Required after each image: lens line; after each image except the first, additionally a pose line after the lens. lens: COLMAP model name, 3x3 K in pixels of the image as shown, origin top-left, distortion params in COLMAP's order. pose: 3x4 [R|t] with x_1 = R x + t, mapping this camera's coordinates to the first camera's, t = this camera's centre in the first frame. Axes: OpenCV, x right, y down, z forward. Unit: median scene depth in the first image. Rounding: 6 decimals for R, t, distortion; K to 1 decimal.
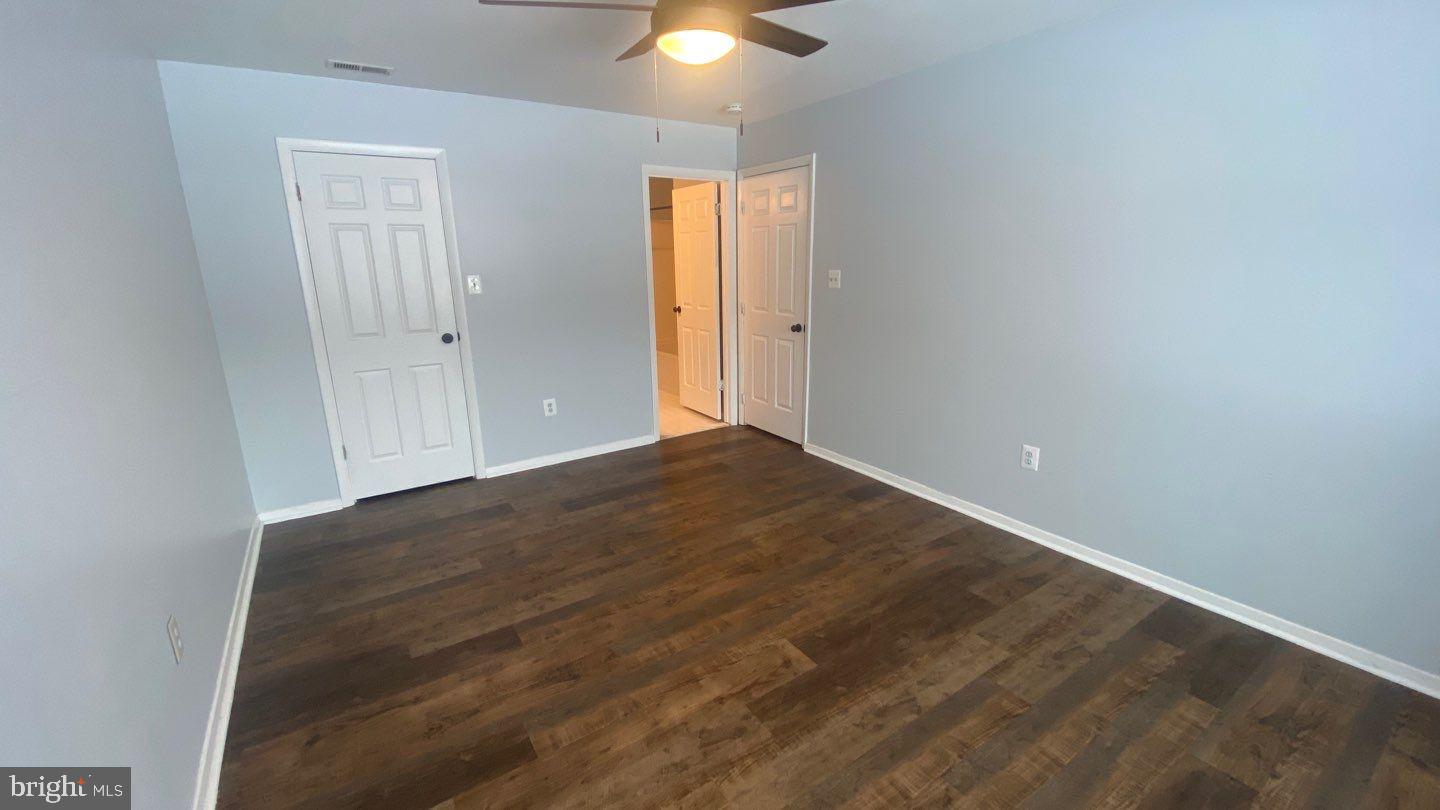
lens RADIAL K [[575.2, 0, 720.0], [0, 575.2, 405.0], [0, 0, 1]] dist [0.031079, -0.036102]
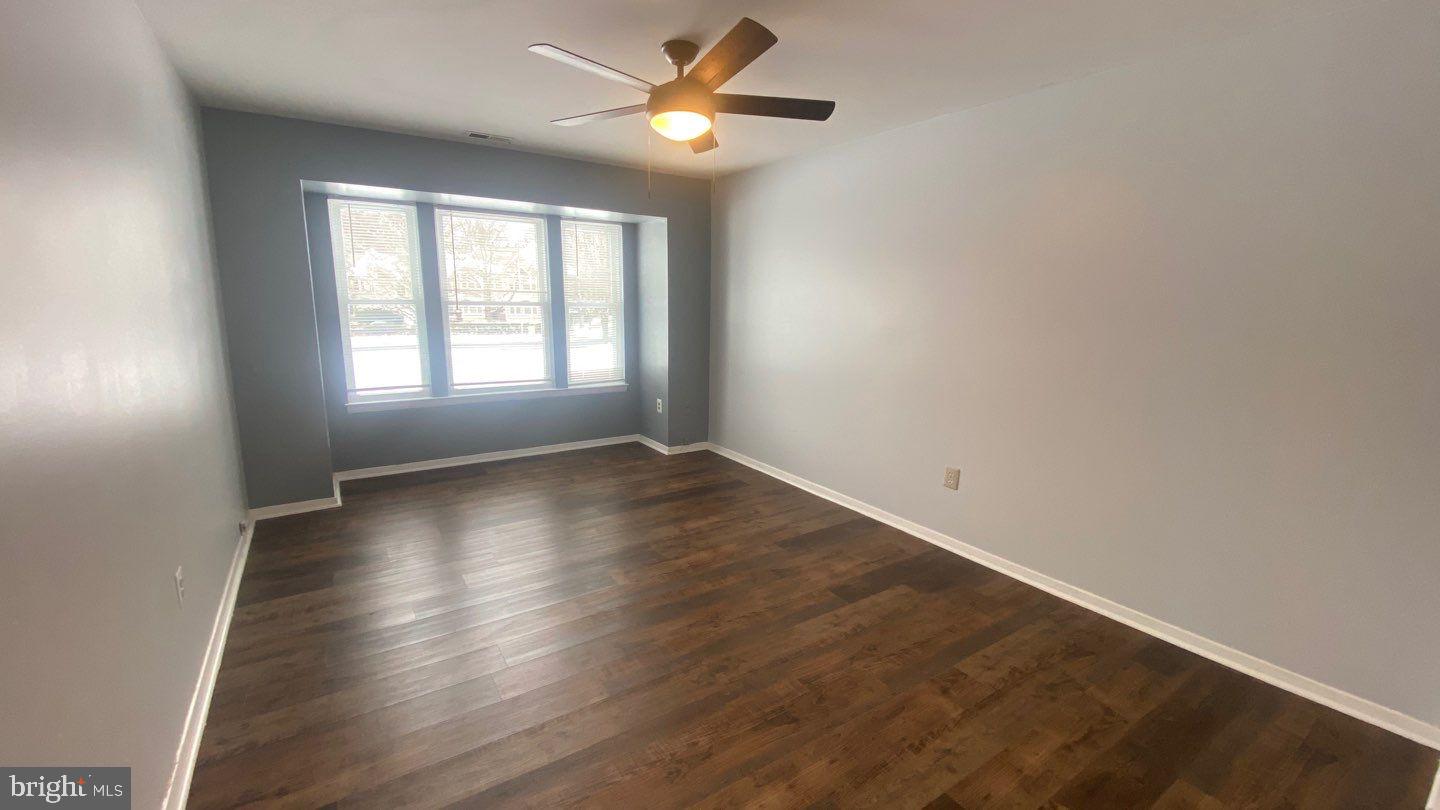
lens RADIAL K [[575.2, 0, 720.0], [0, 575.2, 405.0], [0, 0, 1]] dist [0.031079, -0.036102]
pose [[-0.999995, -0.001612, 0.002577, -0.100246], [-0.000381, 0.907539, 0.419967, -0.458544], [-0.003016, 0.419964, -0.907536, 1.861255]]
